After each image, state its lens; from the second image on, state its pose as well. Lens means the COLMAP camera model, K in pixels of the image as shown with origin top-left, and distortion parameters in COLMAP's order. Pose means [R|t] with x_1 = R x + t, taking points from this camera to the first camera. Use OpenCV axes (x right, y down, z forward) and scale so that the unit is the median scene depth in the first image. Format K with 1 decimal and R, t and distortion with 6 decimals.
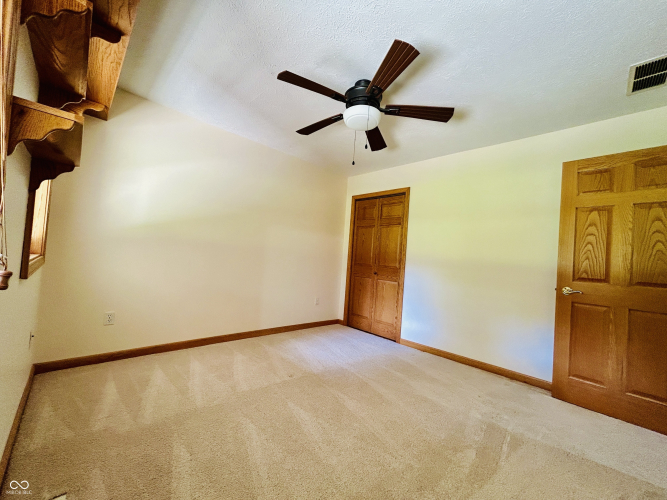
lens RADIAL K [[268.7, 0, 328.9], [0, 268.7, 248.7], [0, 0, 1]] dist [0.000726, -0.000544]
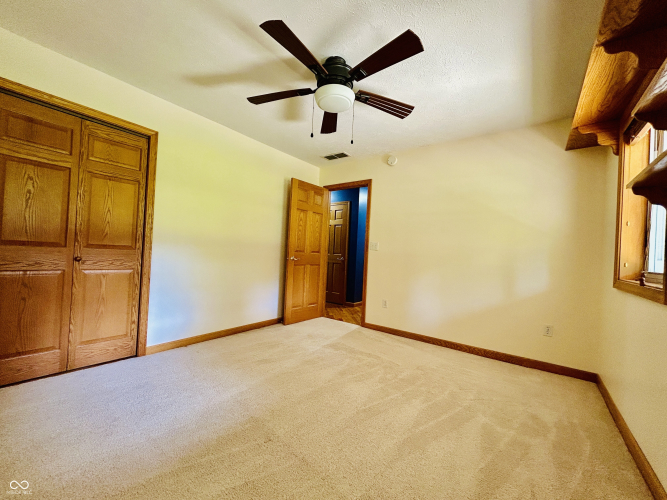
lens RADIAL K [[268.7, 0, 332.3], [0, 268.7, 249.1], [0, 0, 1]] dist [0.000726, -0.000544]
pose [[-0.151232, -0.065893, 0.986300, -0.596959], [-0.091954, 0.994387, 0.052333, -0.006604], [-0.984212, -0.082780, -0.156443, 0.793883]]
